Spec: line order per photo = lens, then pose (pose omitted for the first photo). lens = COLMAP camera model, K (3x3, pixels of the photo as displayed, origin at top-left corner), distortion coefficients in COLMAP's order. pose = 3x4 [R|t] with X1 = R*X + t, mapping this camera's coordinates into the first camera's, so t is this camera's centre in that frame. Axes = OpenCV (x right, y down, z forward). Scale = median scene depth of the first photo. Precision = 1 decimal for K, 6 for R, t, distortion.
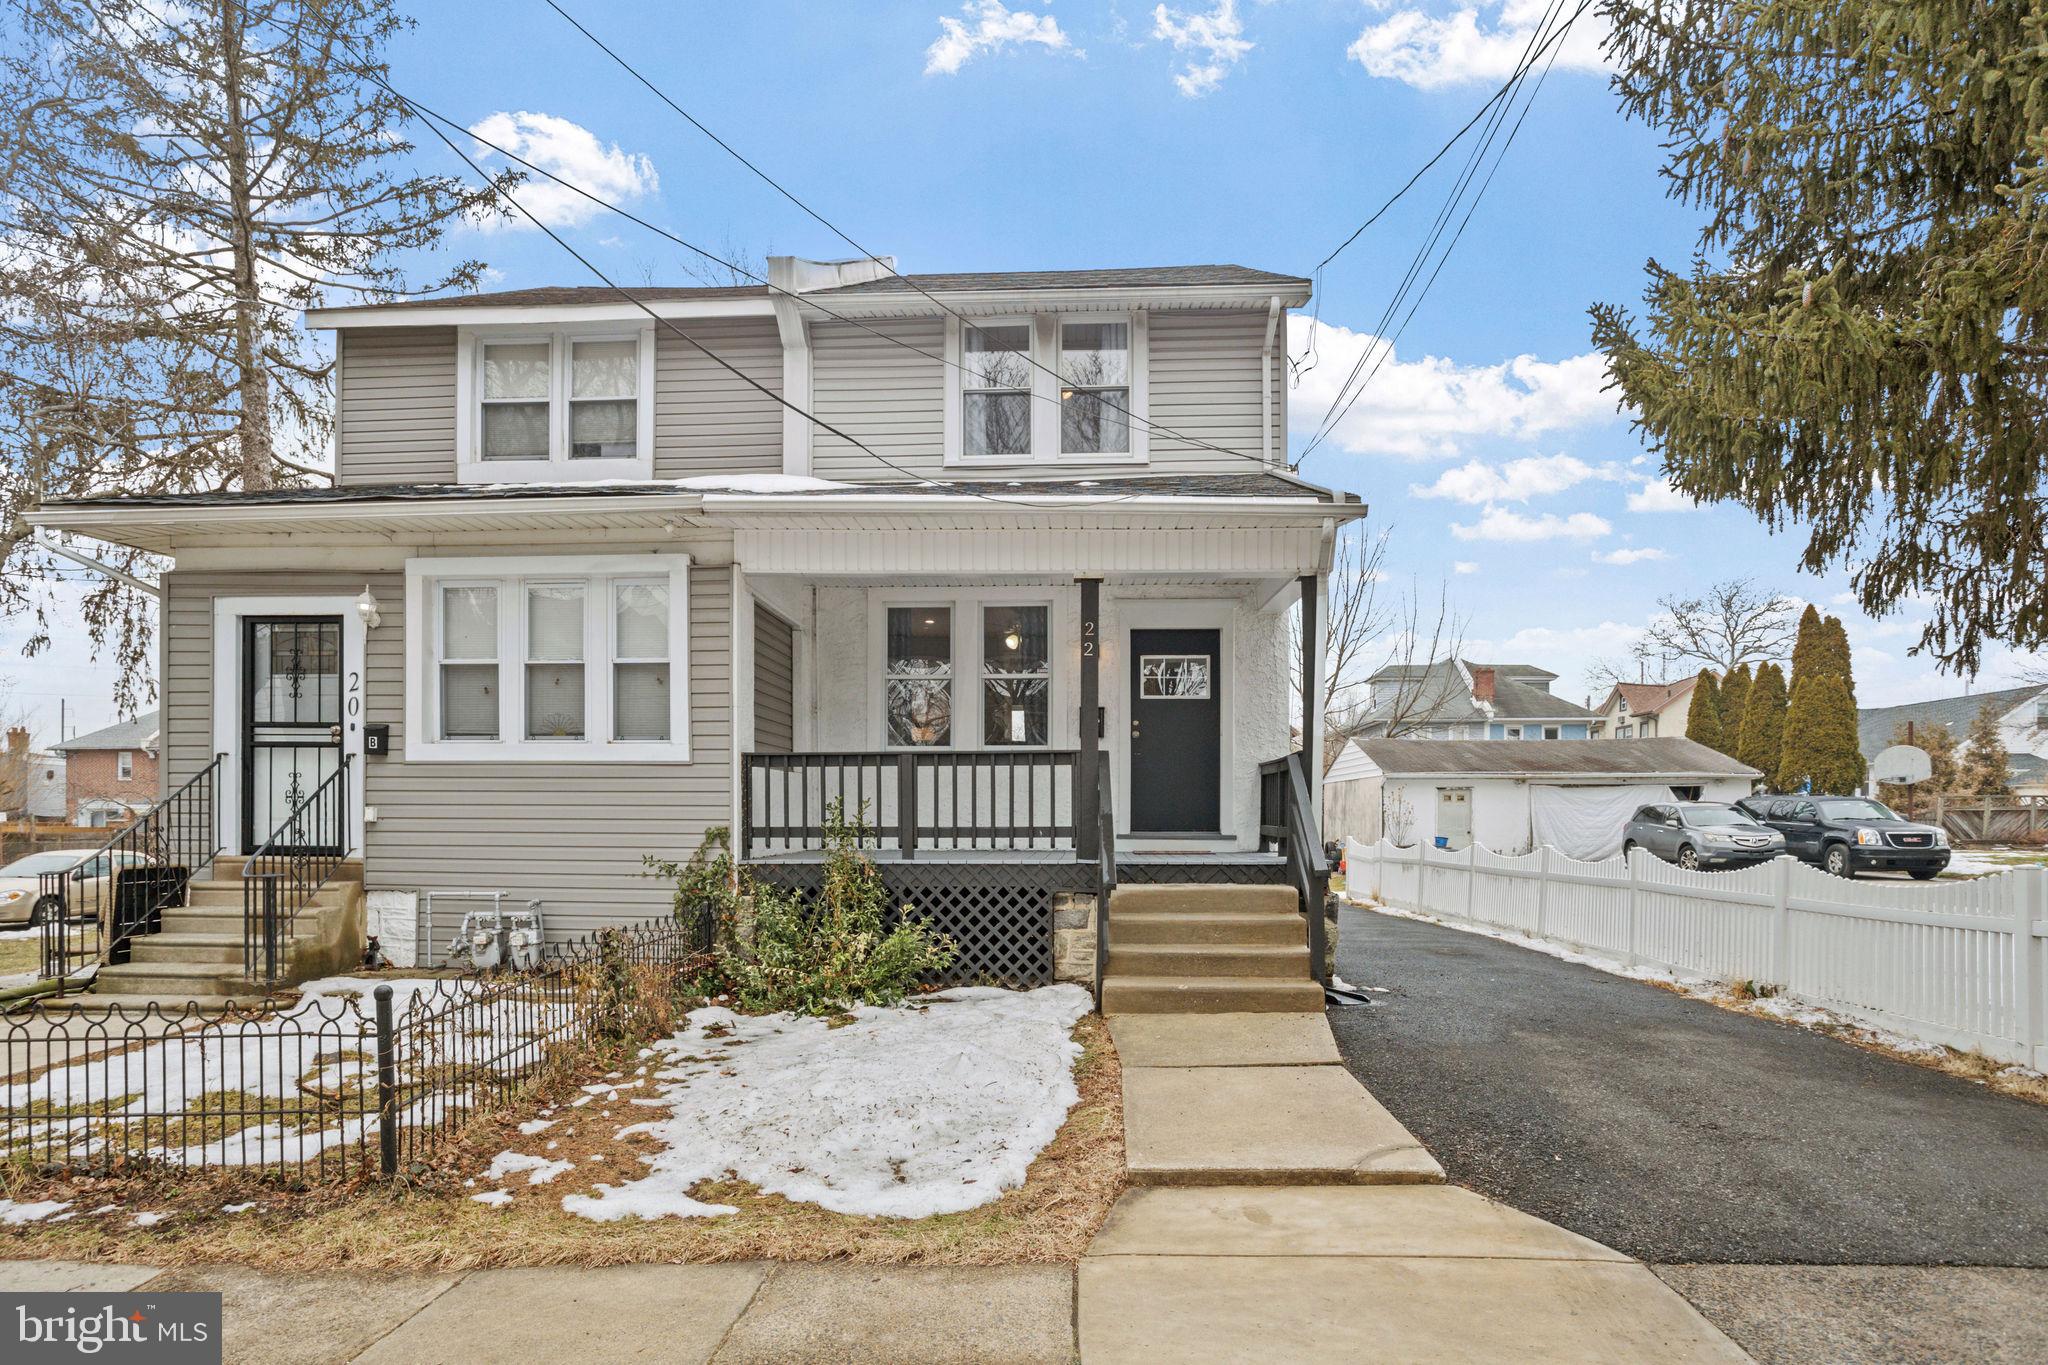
lens RADIAL K [[1140.2, 0, 1005.2], [0, 1140.2, 798.5], [0, 0, 1]] dist [-0.029407, 0.009181]
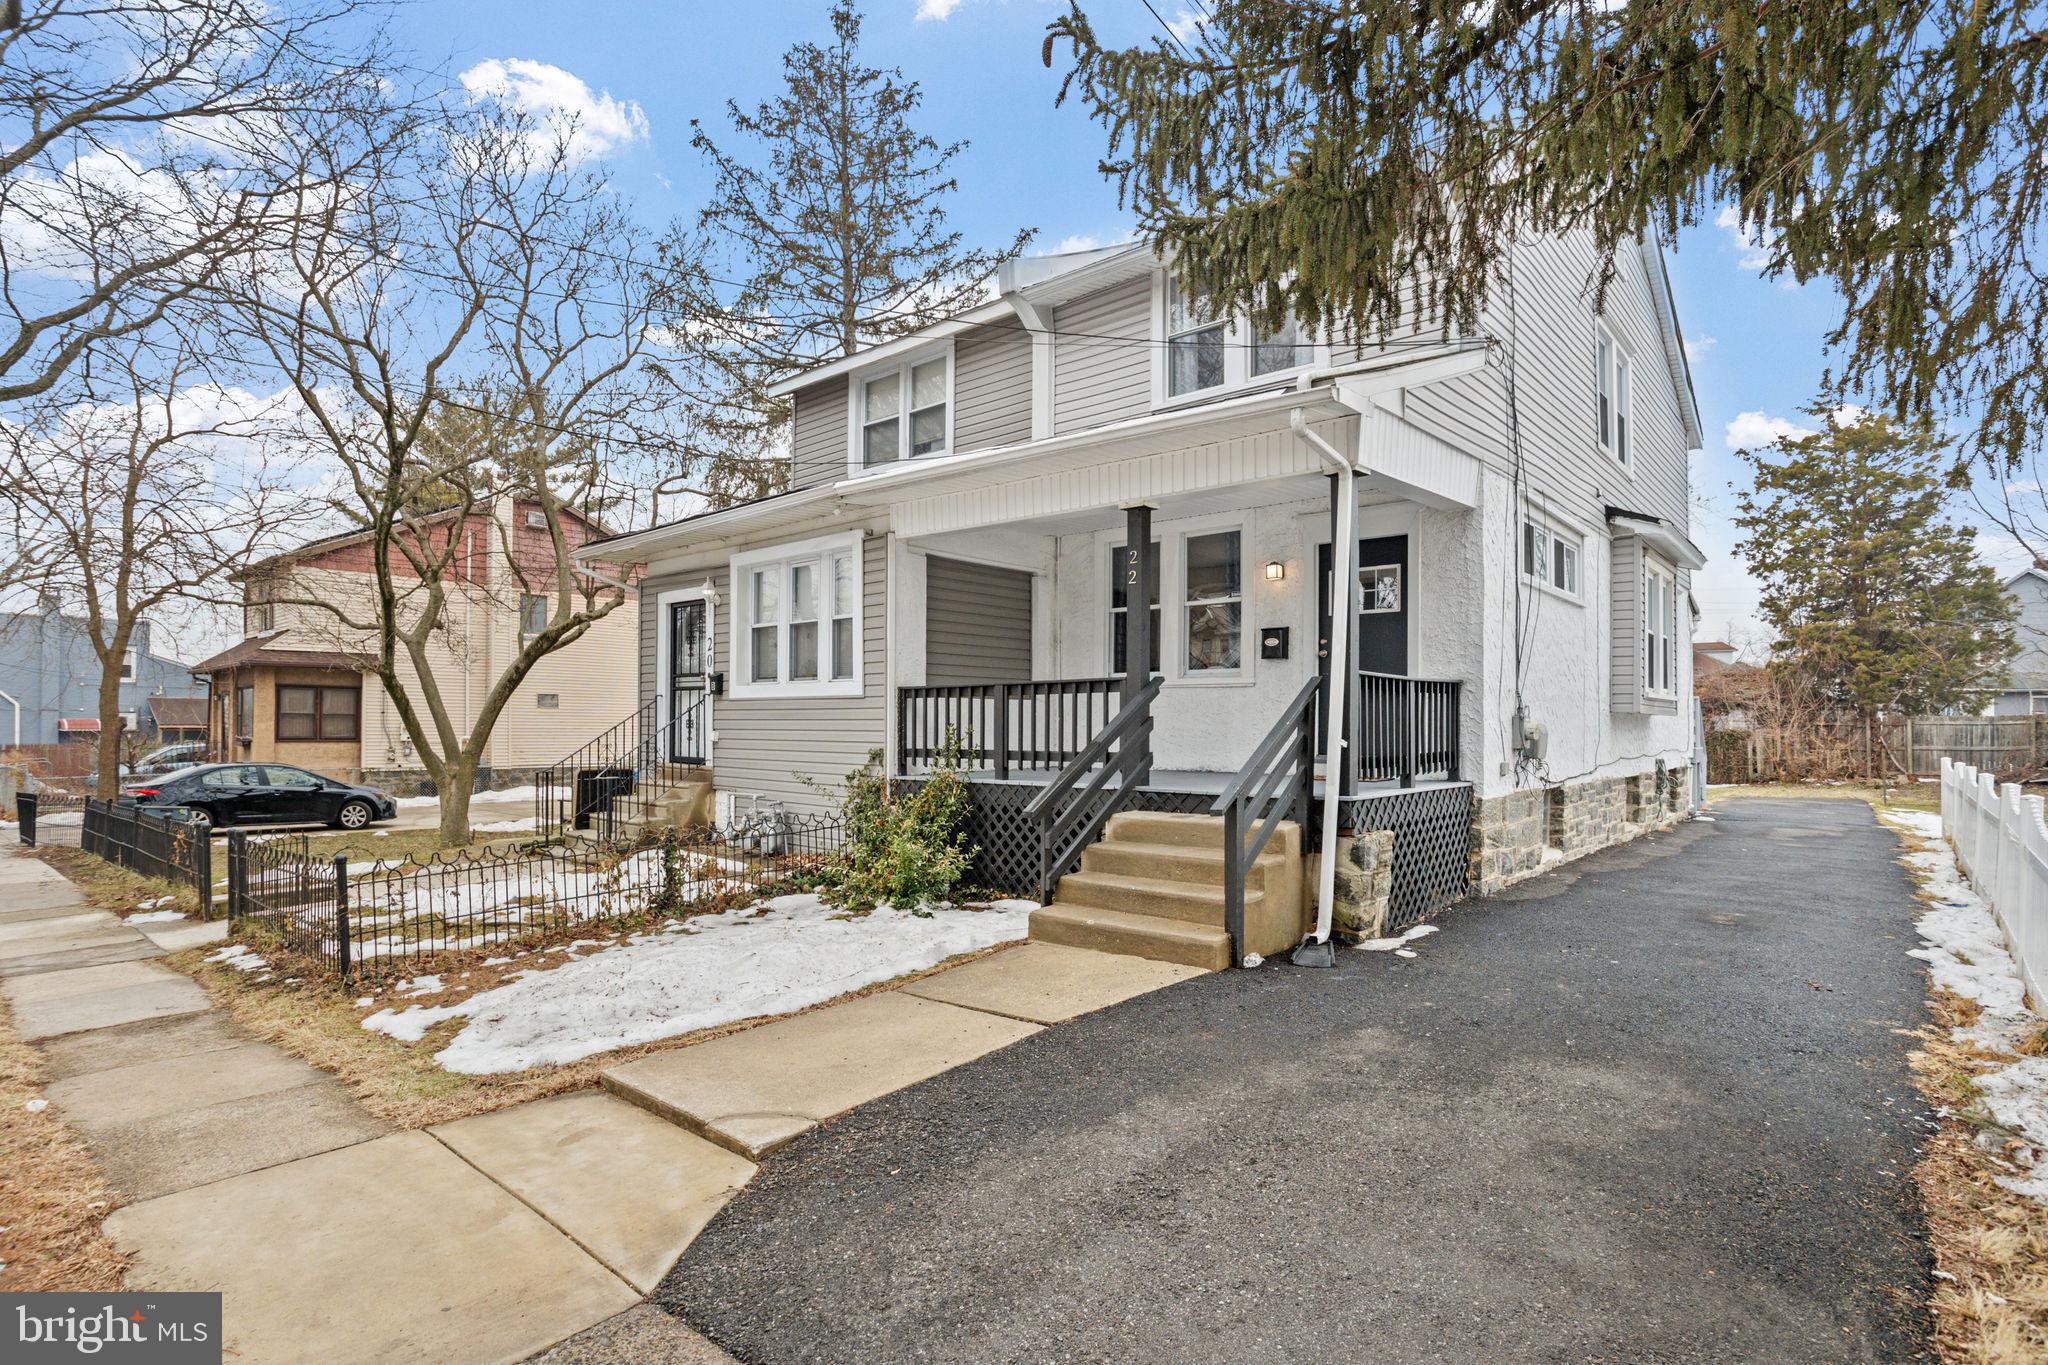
lens RADIAL K [[995.2, 0, 1026.9], [0, 995.2, 692.8], [0, 0, 1]] dist [-0.037354, 0.017957]
pose [[0.798773, -0.020503, -0.601283, 0.521047], [0.011038, 0.999750, -0.019428, -0.012077], [0.601531, 0.008882, 0.798800, 0.238739]]
